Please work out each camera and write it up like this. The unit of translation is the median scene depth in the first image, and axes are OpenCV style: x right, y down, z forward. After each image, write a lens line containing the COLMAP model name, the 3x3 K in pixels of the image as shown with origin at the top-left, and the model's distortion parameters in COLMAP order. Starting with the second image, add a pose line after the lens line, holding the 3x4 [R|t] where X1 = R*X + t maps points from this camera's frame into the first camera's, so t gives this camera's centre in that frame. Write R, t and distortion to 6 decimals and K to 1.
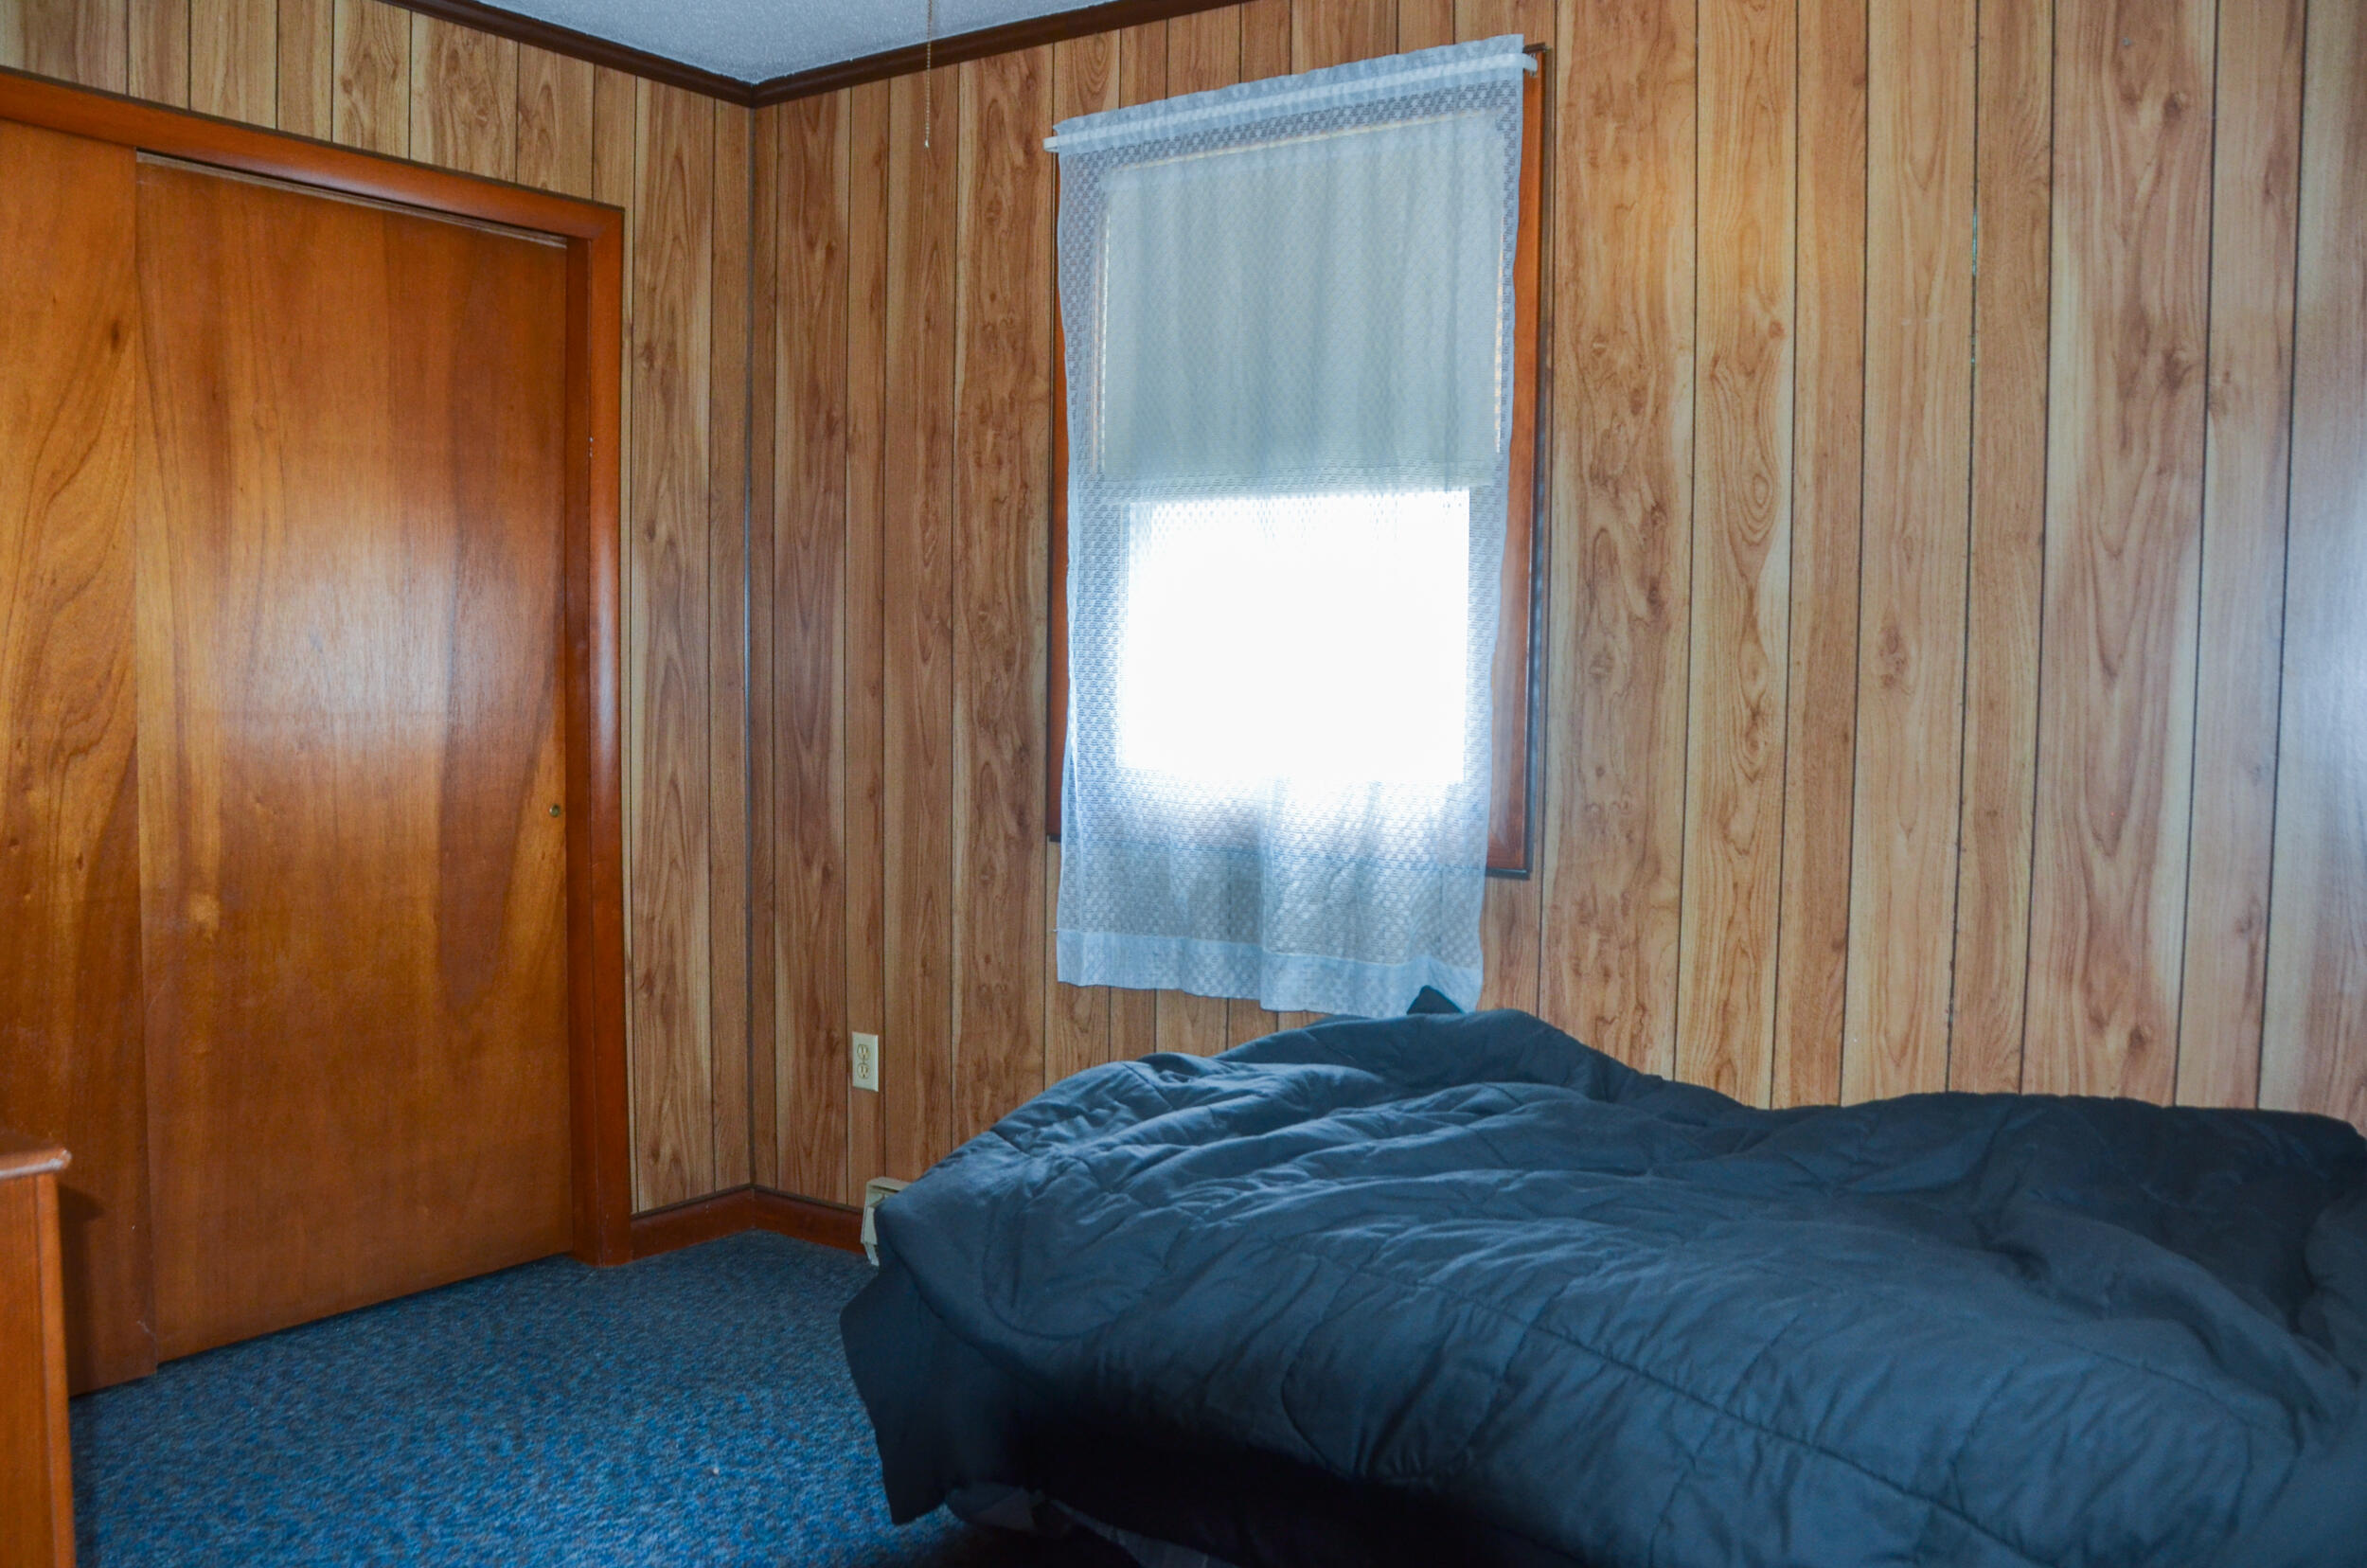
lens RADIAL K [[1837.0, 0, 1170.1], [0, 1837.0, 832.8], [0, 0, 1]] dist [-0.161690, 0.115722]
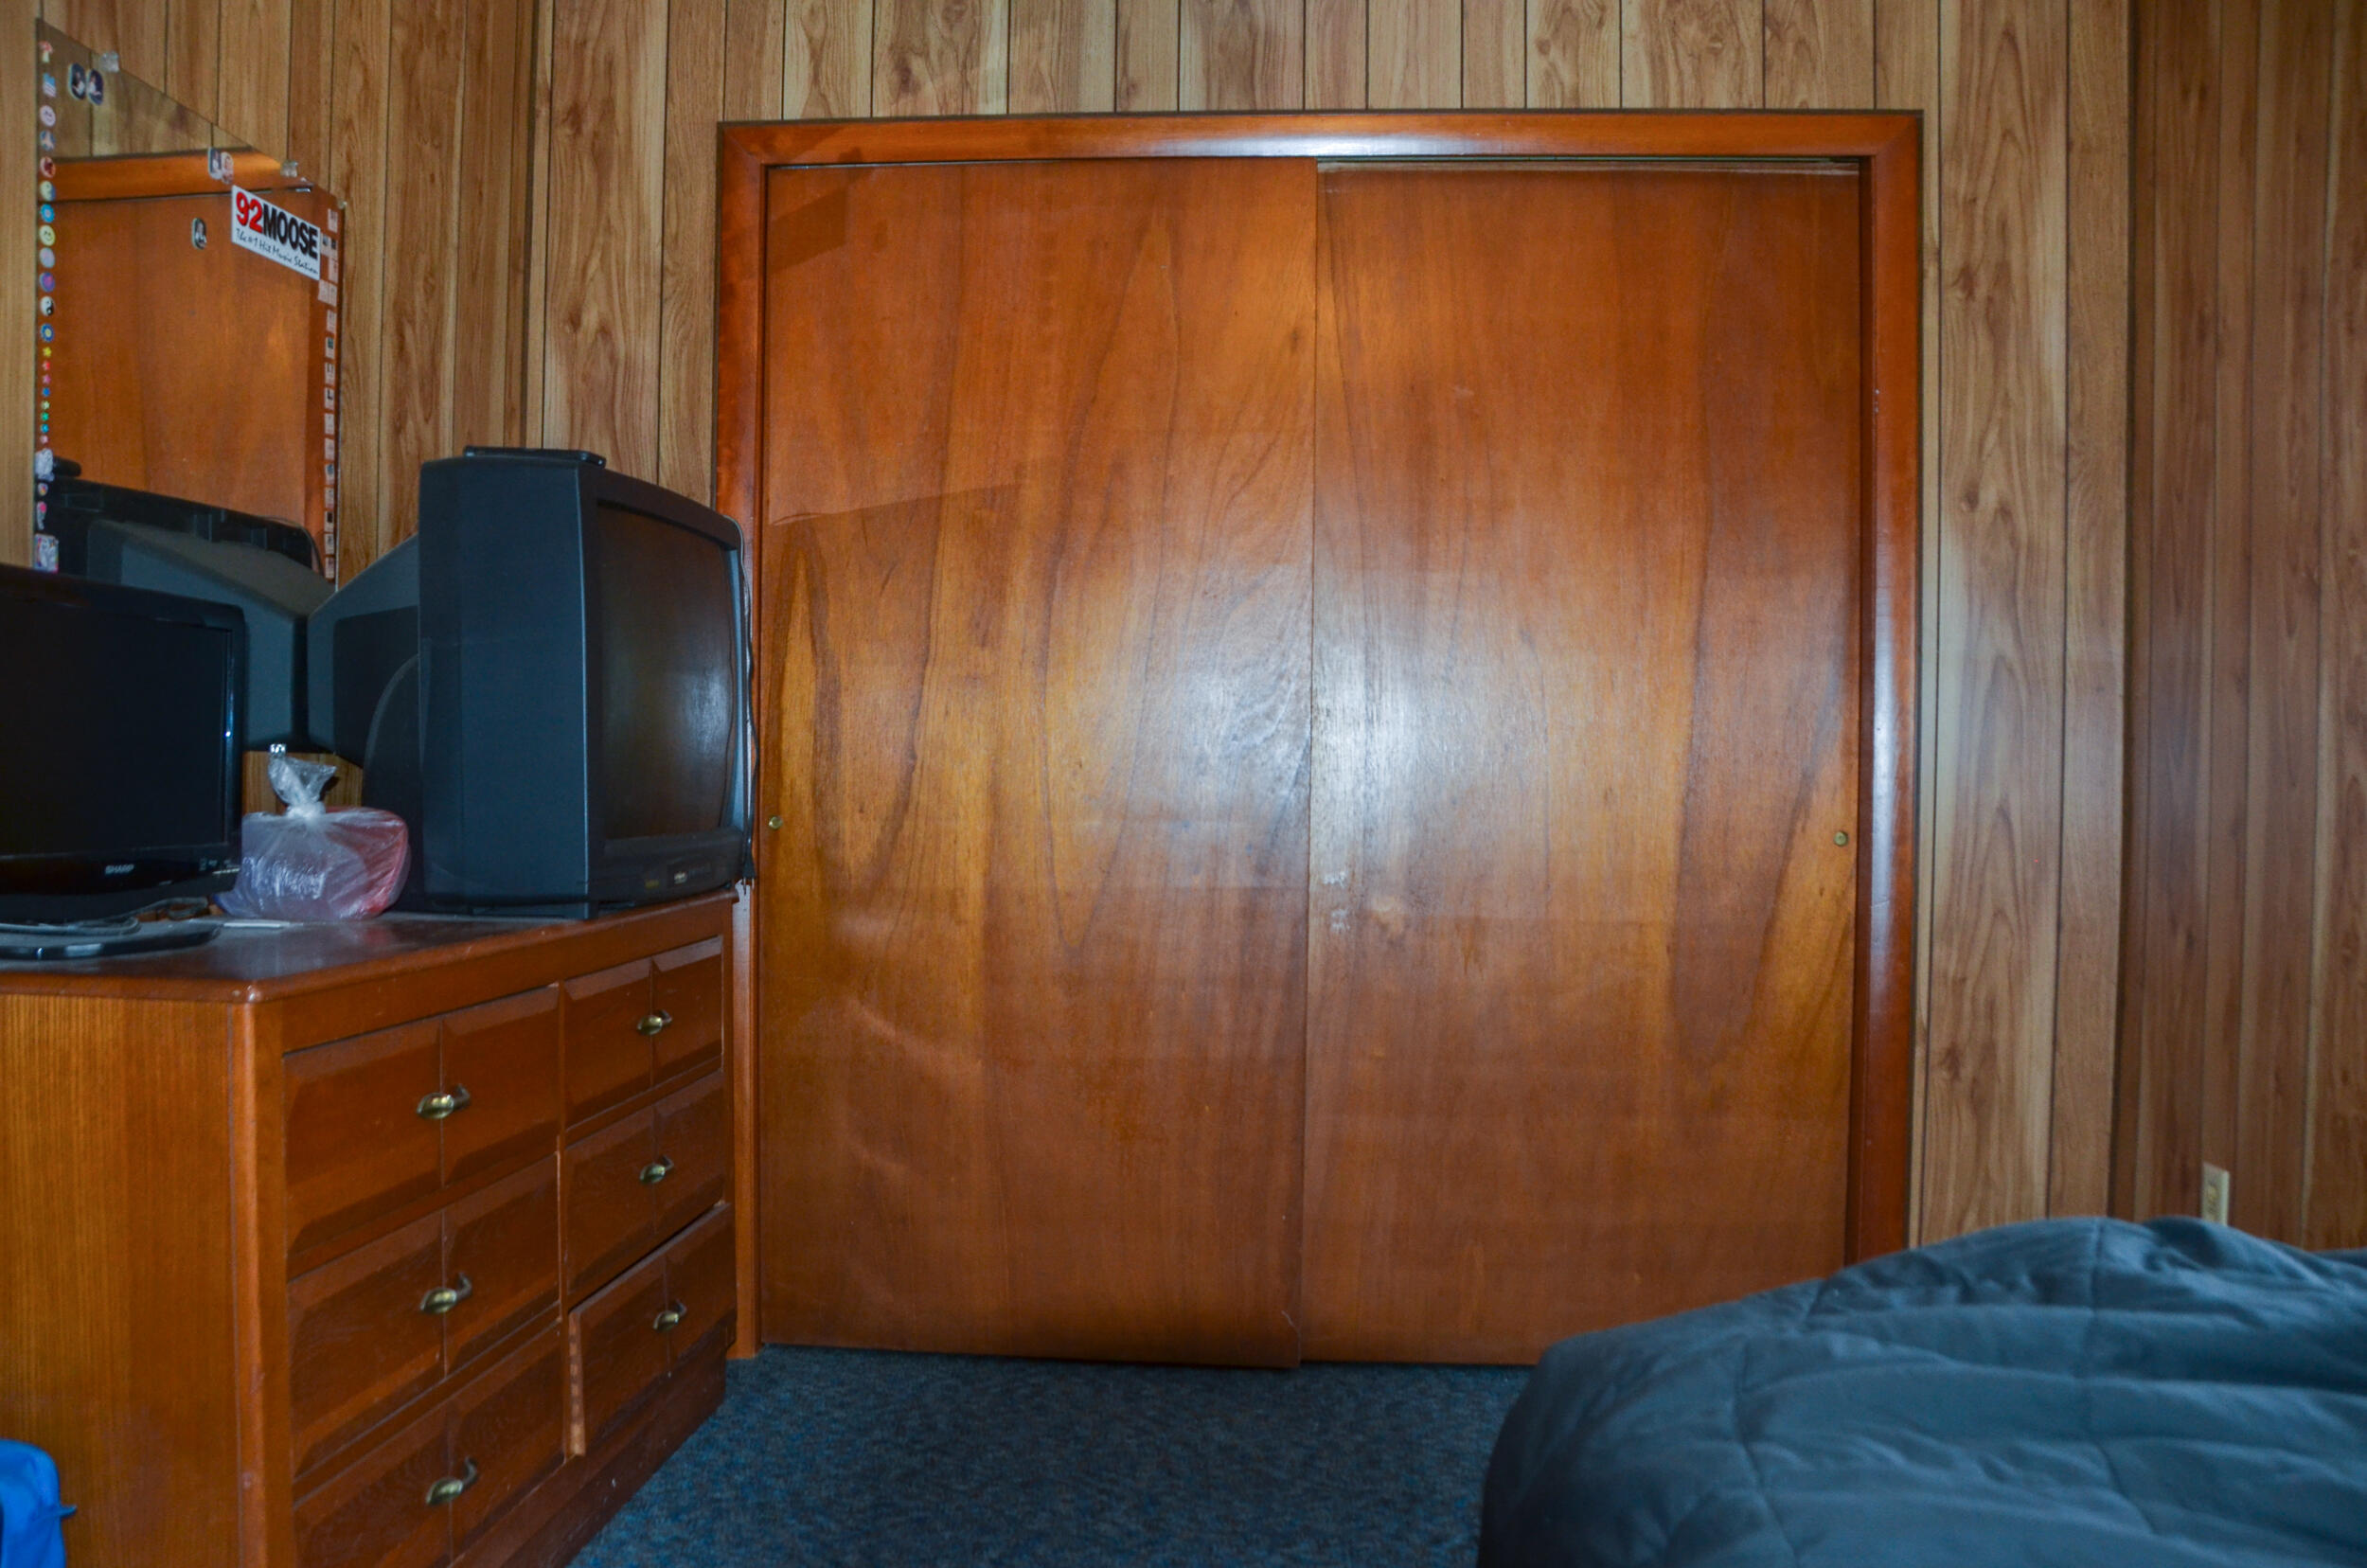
lens RADIAL K [[1802.0, 0, 1182.9], [0, 1802.0, 810.5], [0, 0, 1]] dist [-0.152358, 0.116345]
pose [[0.534435, 0.013069, -0.845109, 0.194509], [-0.073530, 0.996808, -0.031085, 0.023373], [0.842005, 0.078754, 0.533690, 0.311579]]
